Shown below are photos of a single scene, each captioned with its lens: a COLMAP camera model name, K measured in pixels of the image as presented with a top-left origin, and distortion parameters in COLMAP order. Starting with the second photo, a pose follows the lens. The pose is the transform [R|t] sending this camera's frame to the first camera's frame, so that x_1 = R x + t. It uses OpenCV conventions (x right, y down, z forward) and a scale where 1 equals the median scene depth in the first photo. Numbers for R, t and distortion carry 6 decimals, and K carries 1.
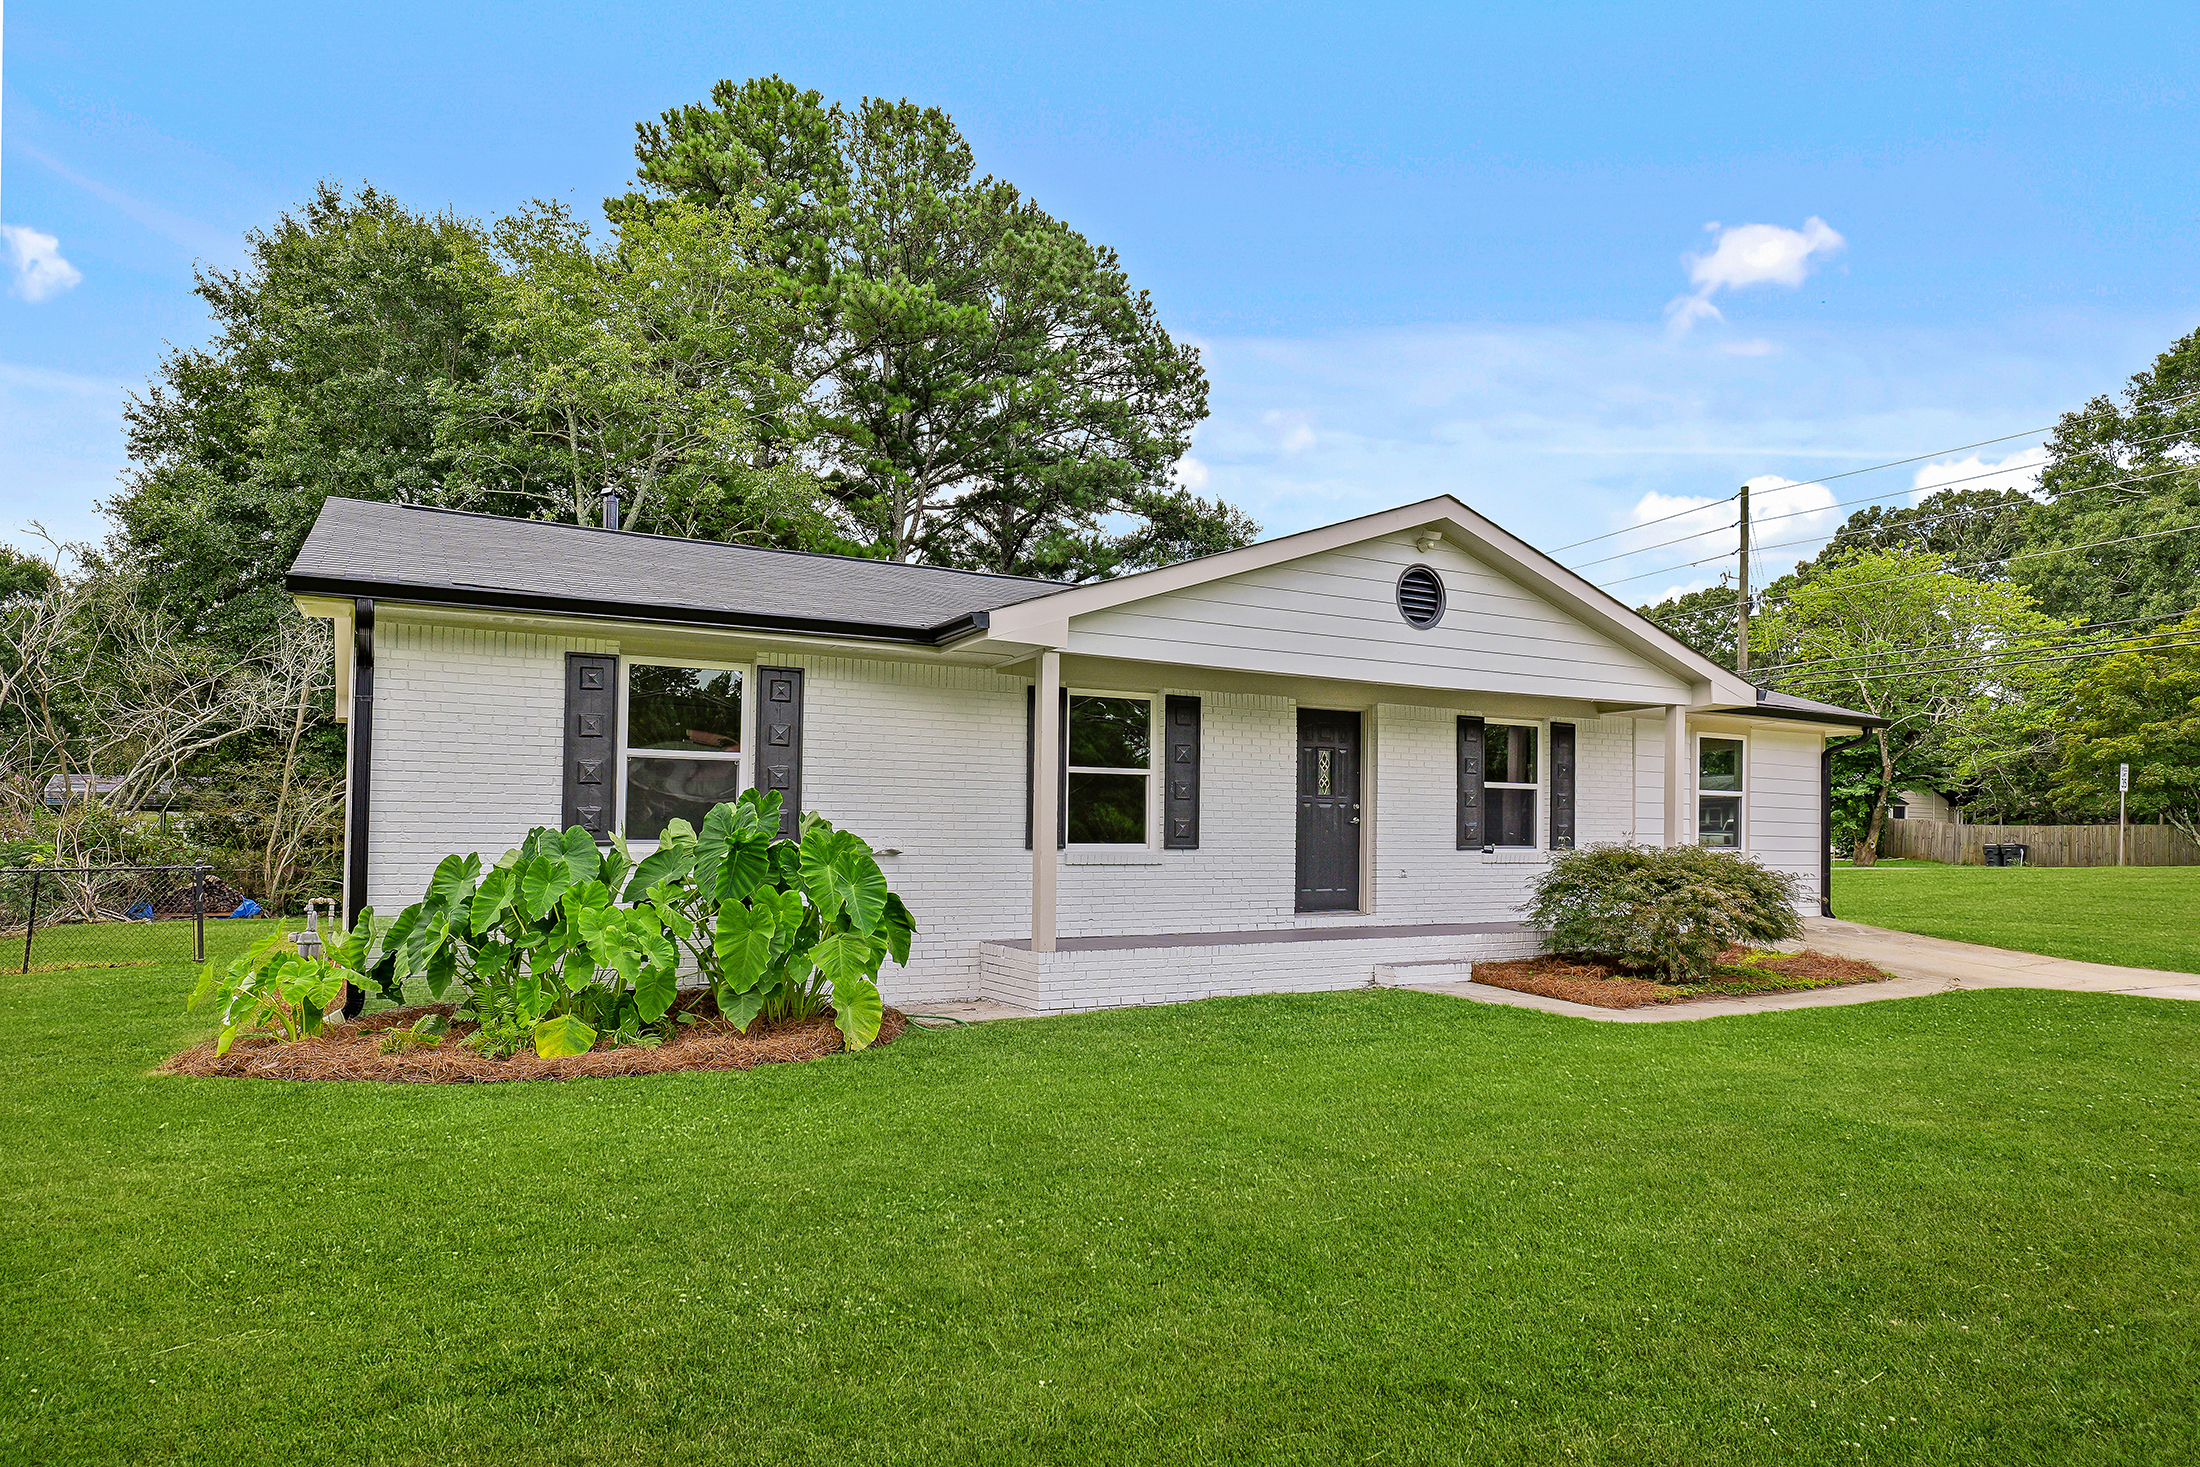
lens RADIAL K [[1328.8, 0, 1057.8], [0, 1328.8, 852.7], [0, 0, 1]] dist [-0.045370, 0.047627]
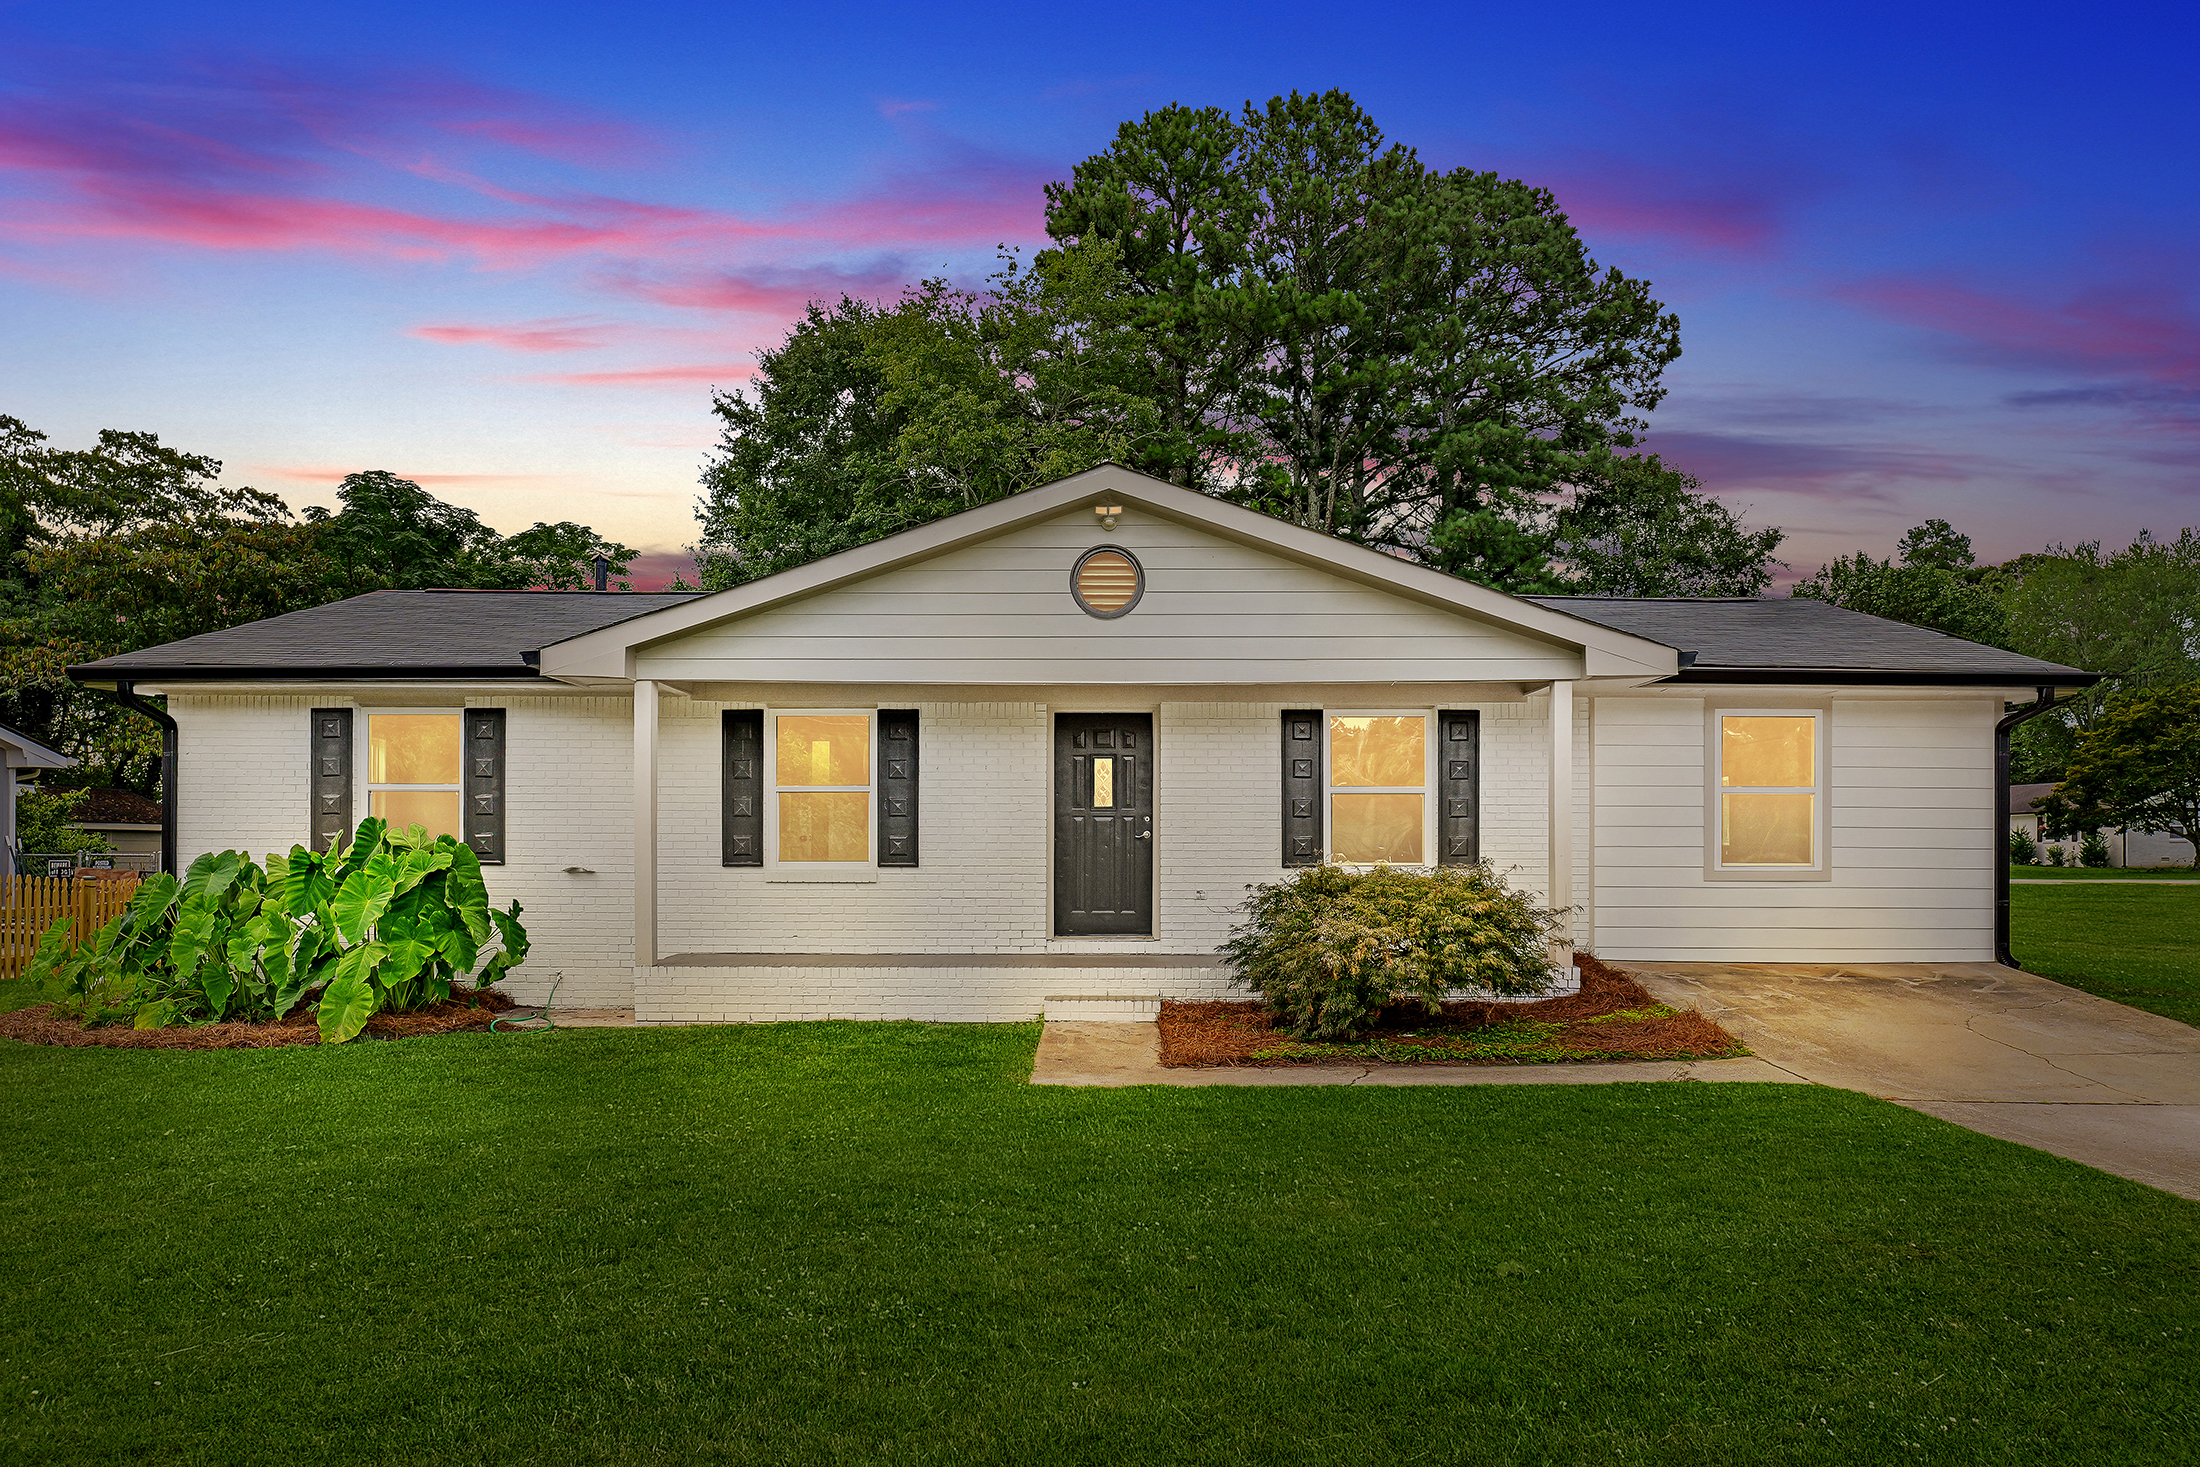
lens RADIAL K [[1328.8, 0, 1057.8], [0, 1328.8, 852.7], [0, 0, 1]] dist [-0.045370, 0.047627]
pose [[0.868882, -0.002127, -0.495014, 0.644469], [-0.000696, 0.999985, -0.005519, -0.007467], [0.495018, 0.005140, 0.868867, 0.206372]]
